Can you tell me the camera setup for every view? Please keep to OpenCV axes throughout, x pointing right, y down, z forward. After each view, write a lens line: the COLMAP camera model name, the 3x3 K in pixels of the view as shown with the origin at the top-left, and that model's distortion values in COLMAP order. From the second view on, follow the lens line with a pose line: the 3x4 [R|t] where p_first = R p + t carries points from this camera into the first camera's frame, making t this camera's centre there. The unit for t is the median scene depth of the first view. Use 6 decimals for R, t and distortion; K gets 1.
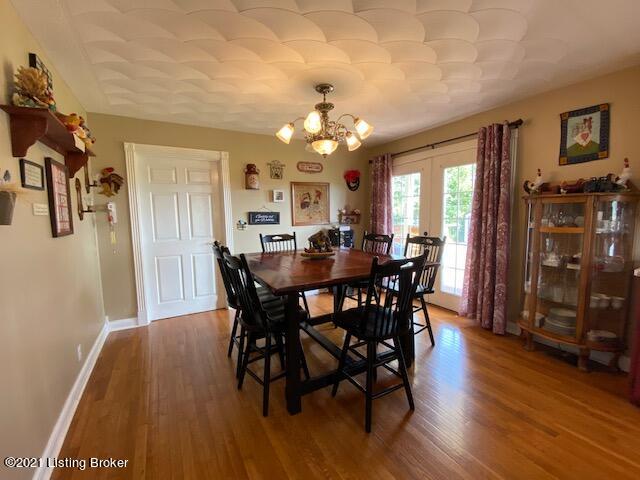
lens RADIAL K [[264.7, 0, 320.0], [0, 264.7, 240.0], [0, 0, 1]] dist [0.001265, -0.014058]
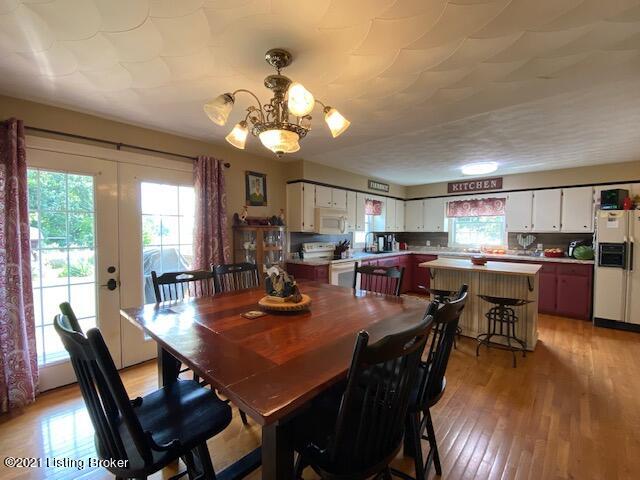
lens RADIAL K [[256.5, 0, 323.1], [0, 256.5, 237.3], [0, 0, 1]] dist [0.000199, -0.012552]
pose [[-0.288855, 0.004868, 0.957360, -0.421463], [0.106139, 0.993986, 0.026970, -0.073294], [-0.951471, 0.109403, -0.287635, 0.752903]]
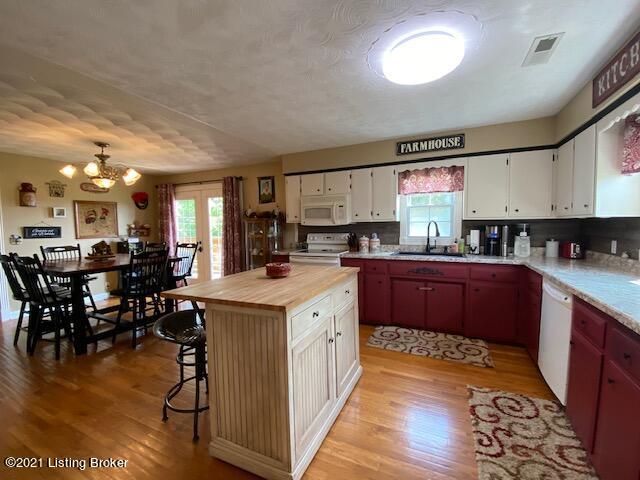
lens RADIAL K [[264.7, 0, 320.0], [0, 264.7, 240.0], [0, 0, 1]] dist [0.001265, -0.014058]
pose [[0.800645, -0.027067, 0.598528, 0.069141], [0.058093, 0.997779, -0.032587, 0.056592], [-0.596316, 0.060861, 0.800439, -0.607108]]
